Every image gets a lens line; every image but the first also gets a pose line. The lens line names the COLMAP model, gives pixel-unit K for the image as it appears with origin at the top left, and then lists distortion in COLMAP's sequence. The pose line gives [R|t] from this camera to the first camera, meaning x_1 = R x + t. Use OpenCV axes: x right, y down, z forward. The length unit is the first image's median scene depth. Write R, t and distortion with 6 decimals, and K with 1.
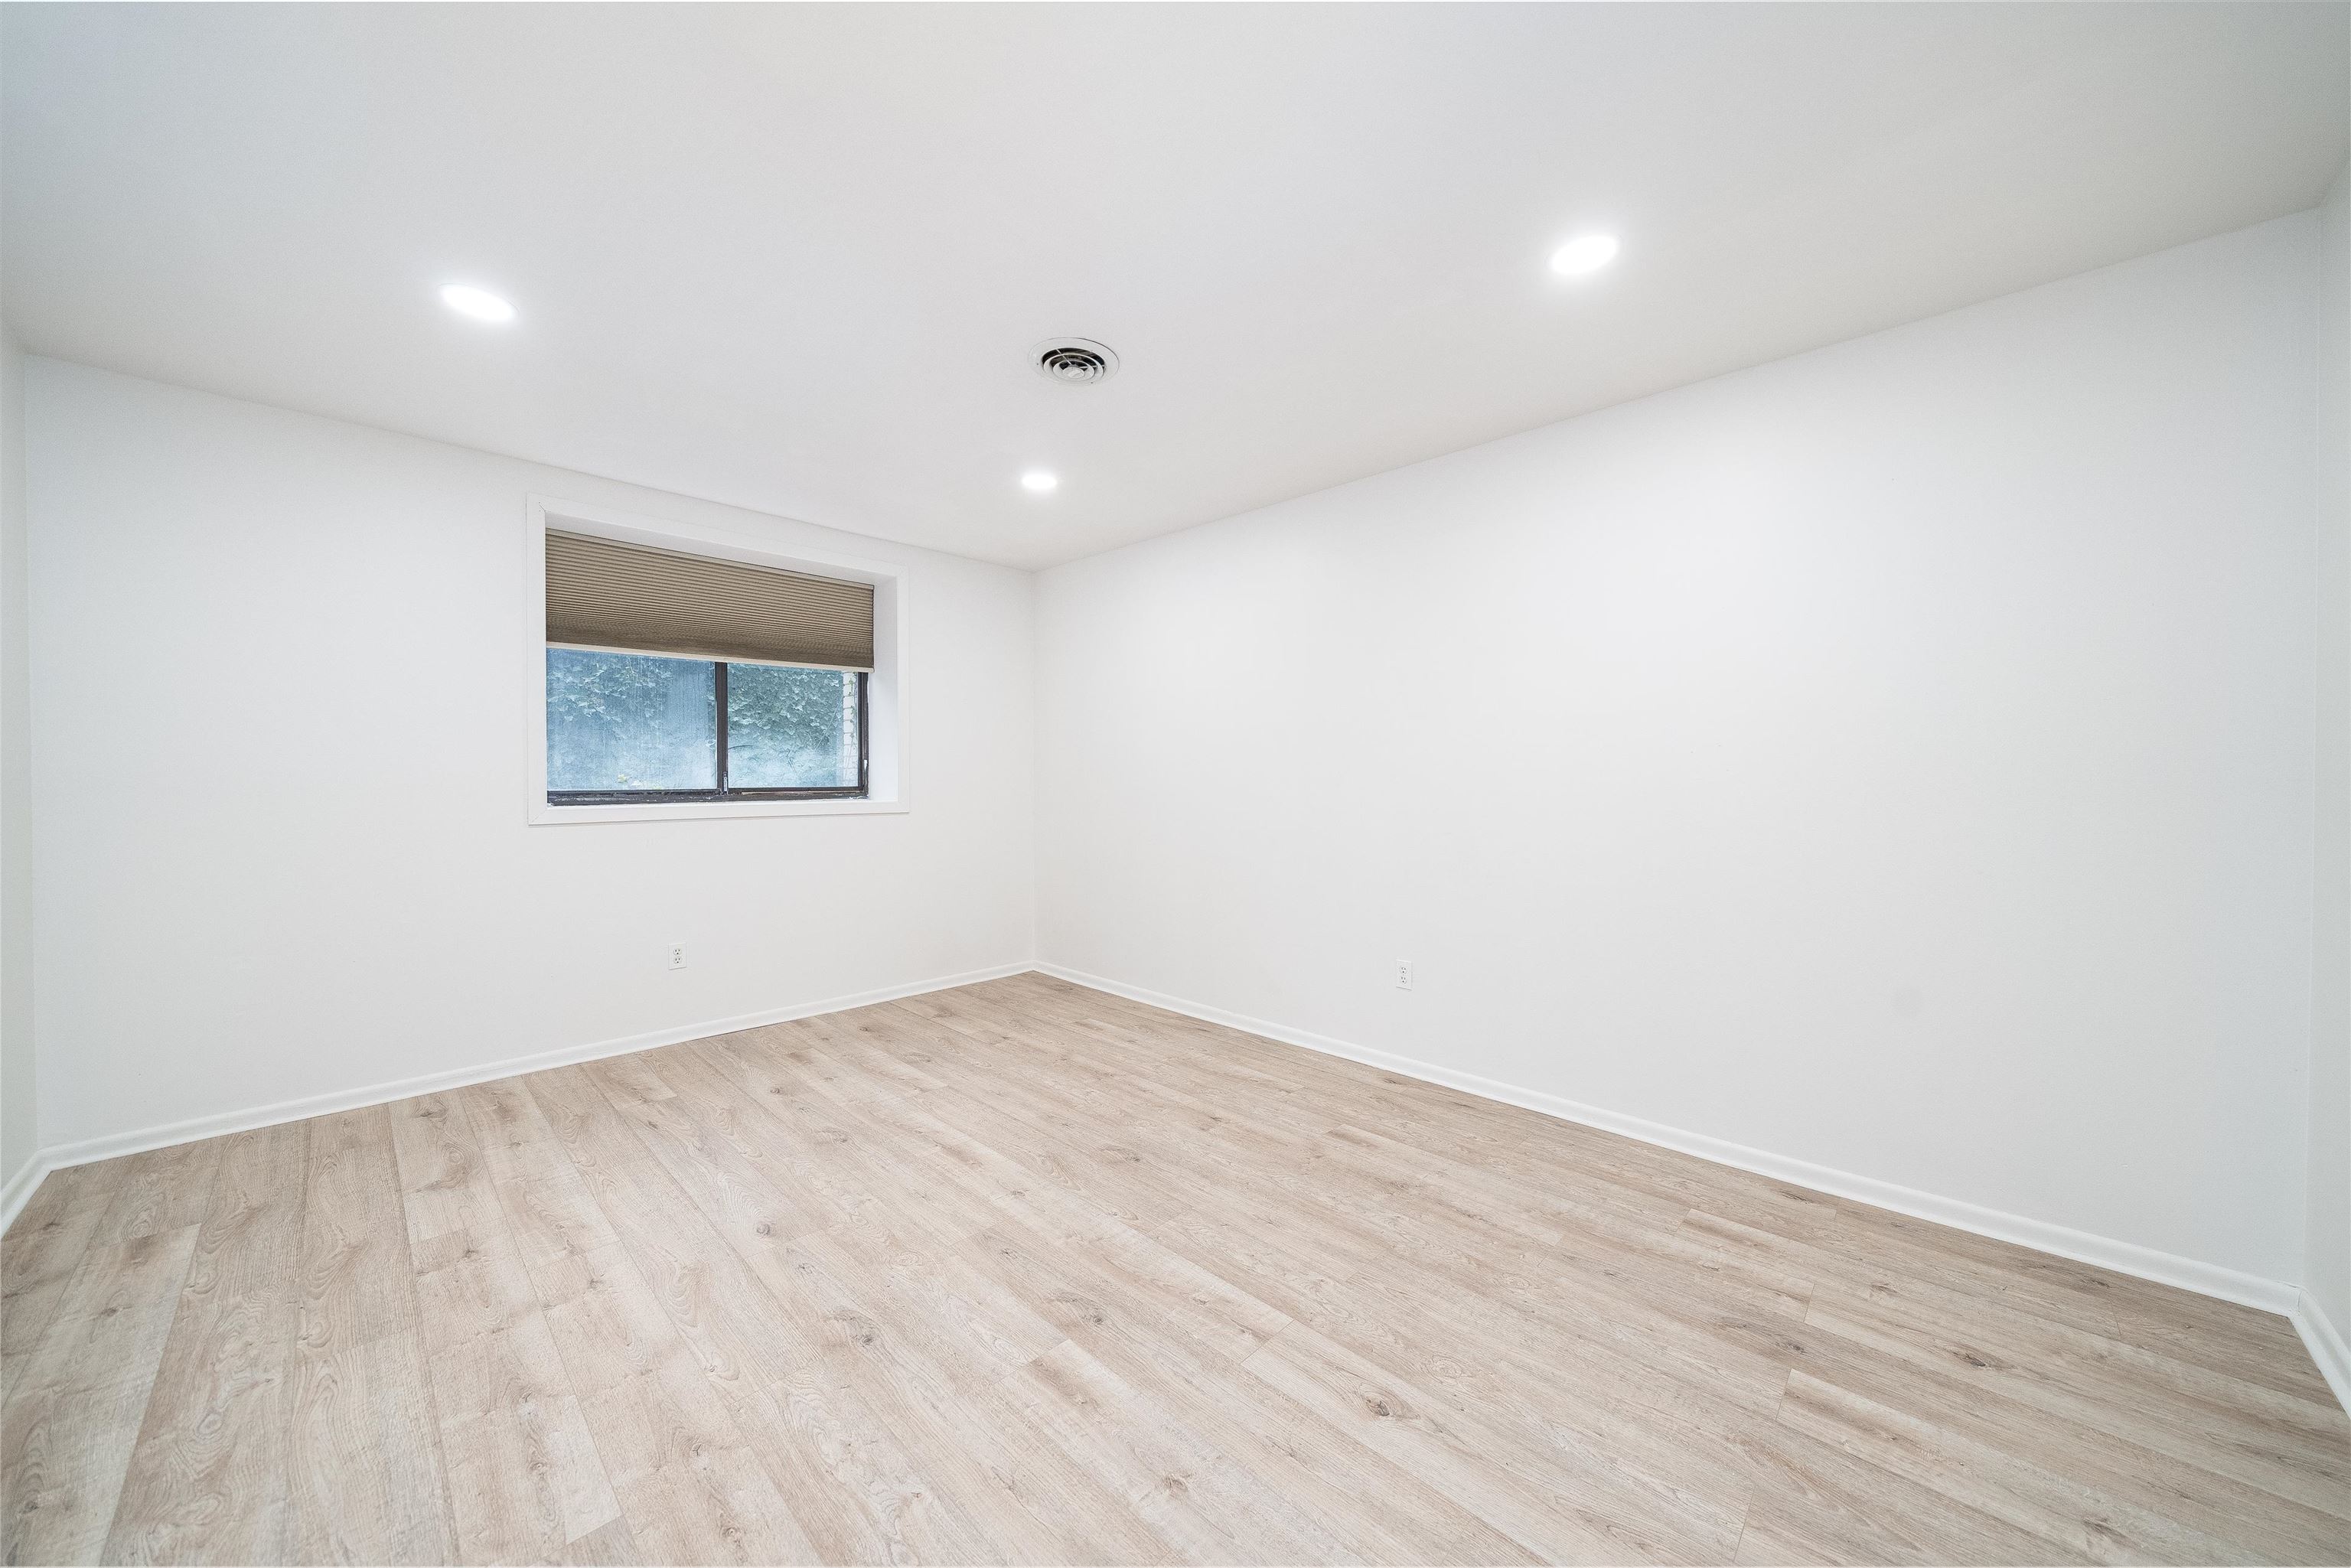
lens RADIAL K [[799.3, 0, 1175.5], [0, 799.3, 784.0], [0, 0, 1]] dist [-0.006733, 0.000232]
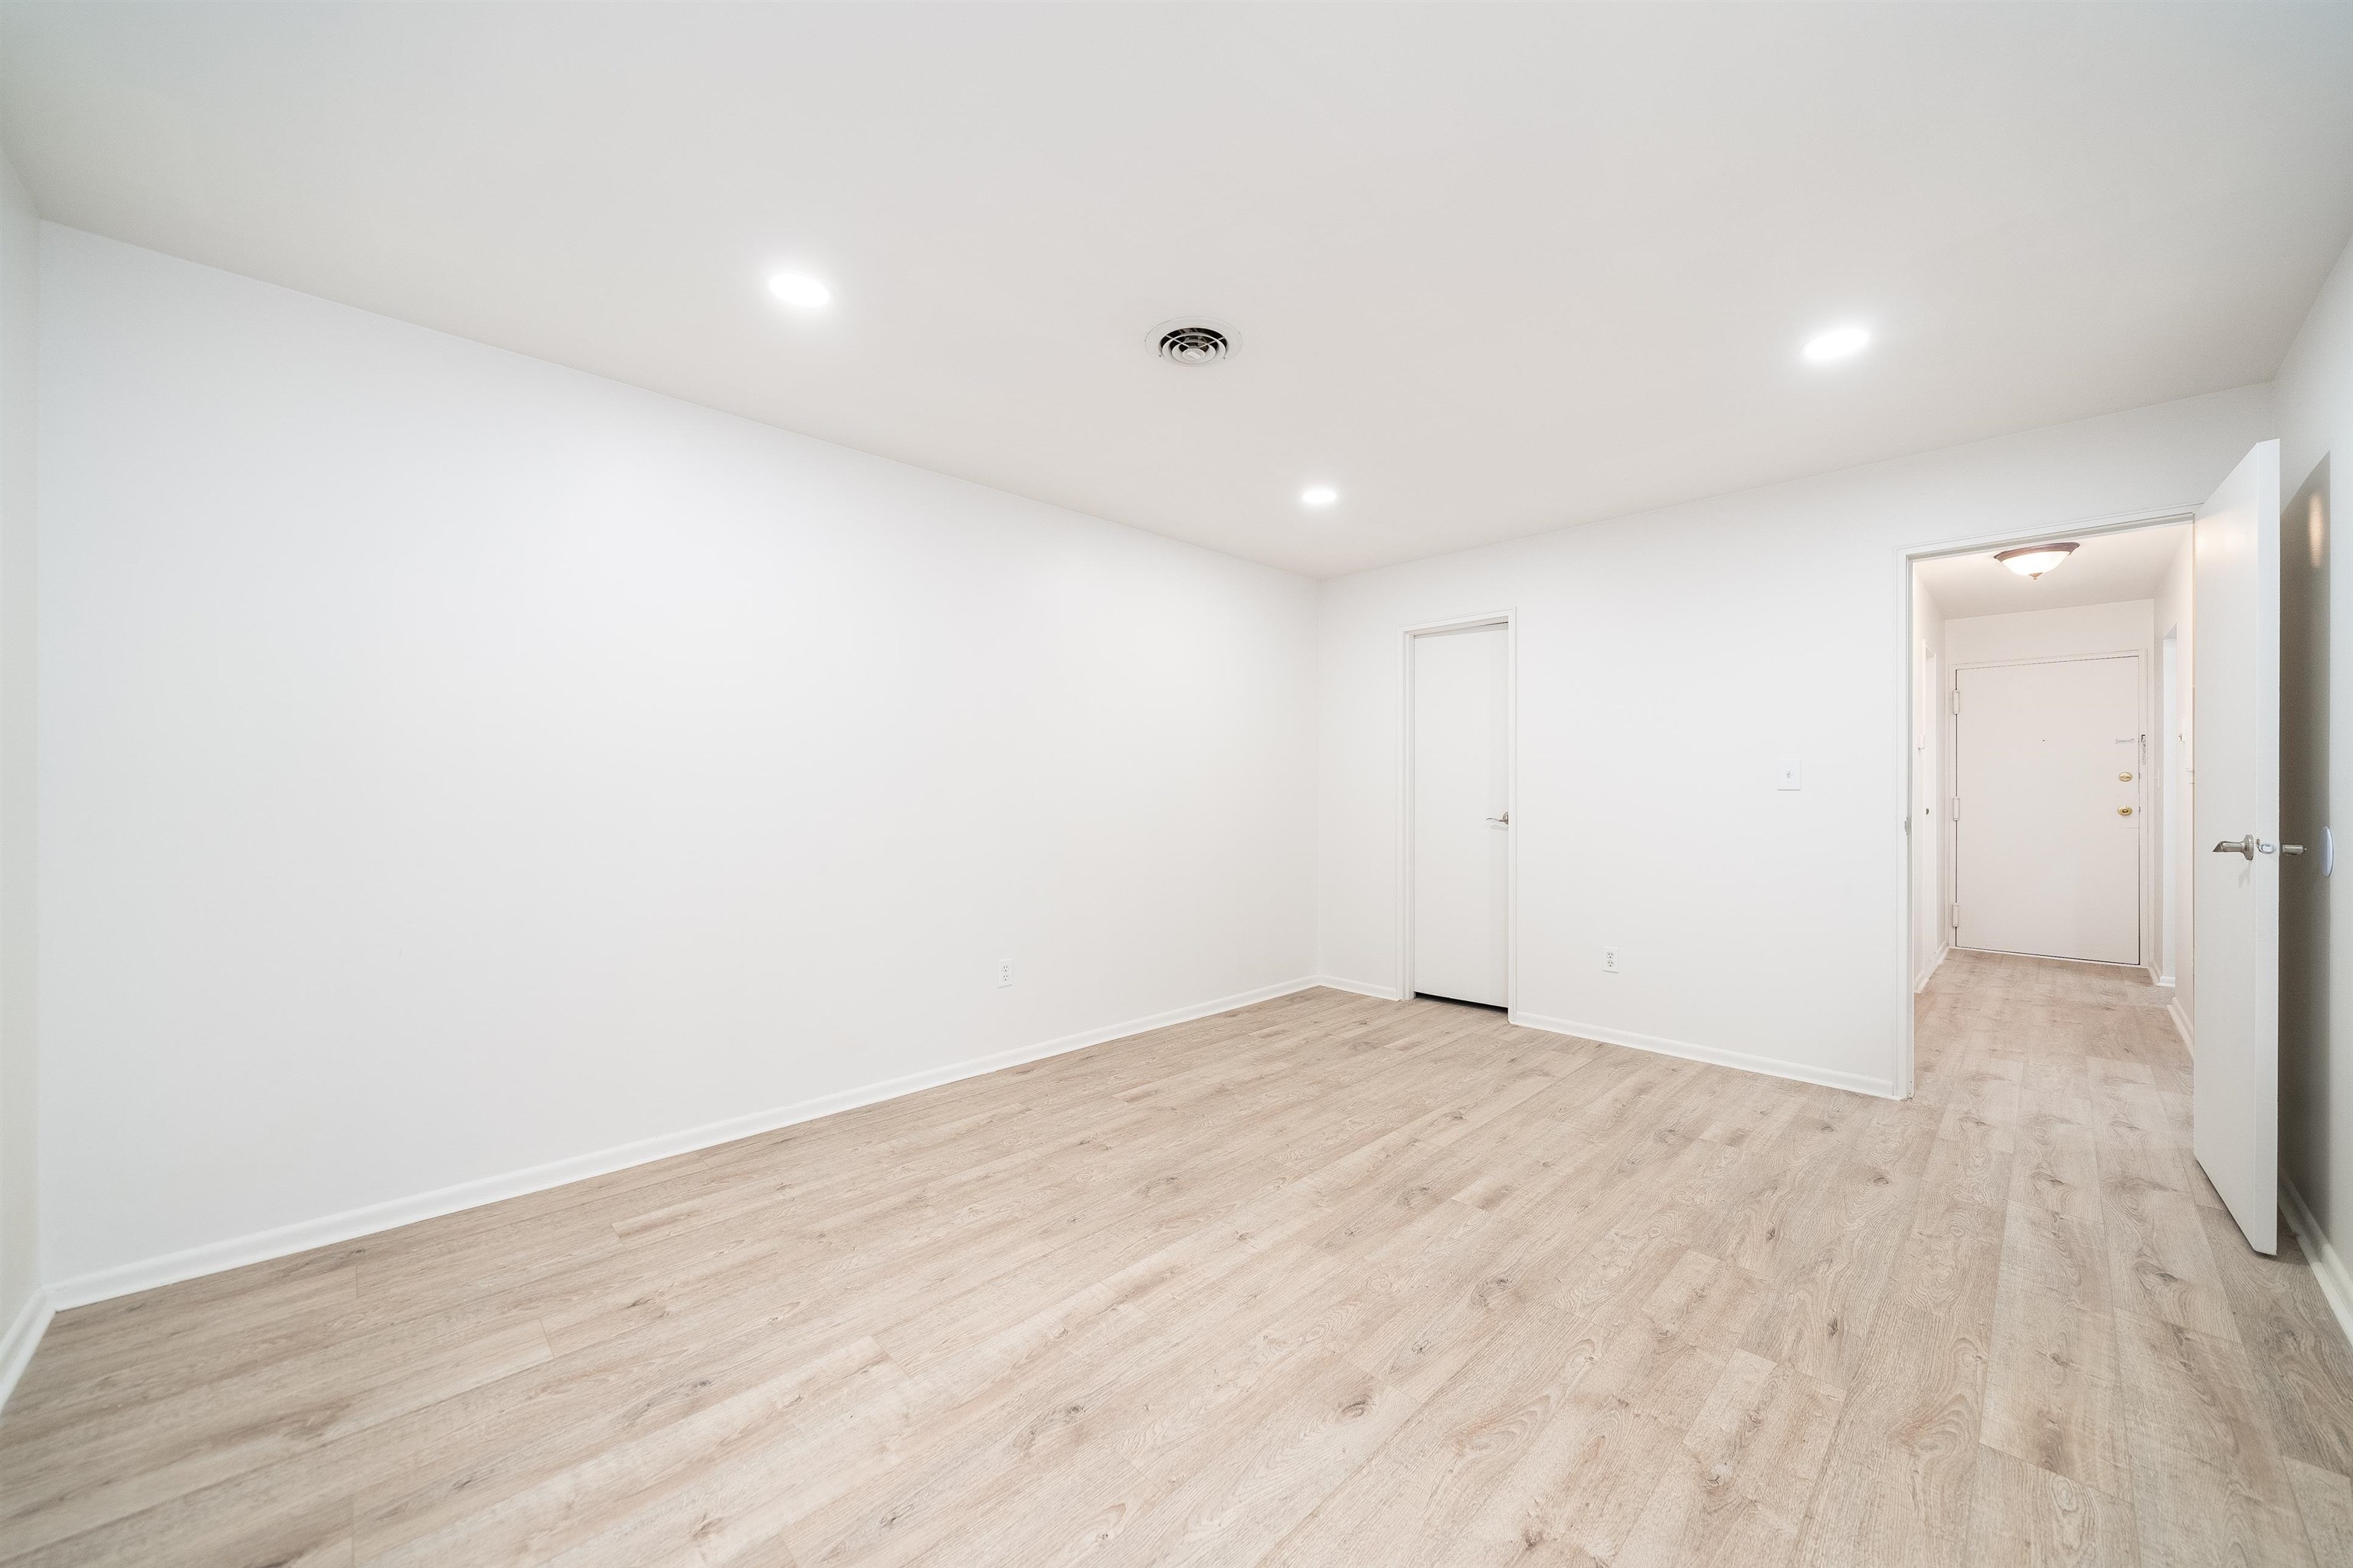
lens RADIAL K [[834.5, 0, 1182.7], [0, 834.5, 785.1], [0, 0, 1]] dist [-0.004445, -0.000193]
pose [[0.054777, 0.002053, 0.998496, -1.081078], [0.005901, 0.999980, -0.002380, -0.013072], [-0.998481, 0.006023, 0.054764, 0.931036]]
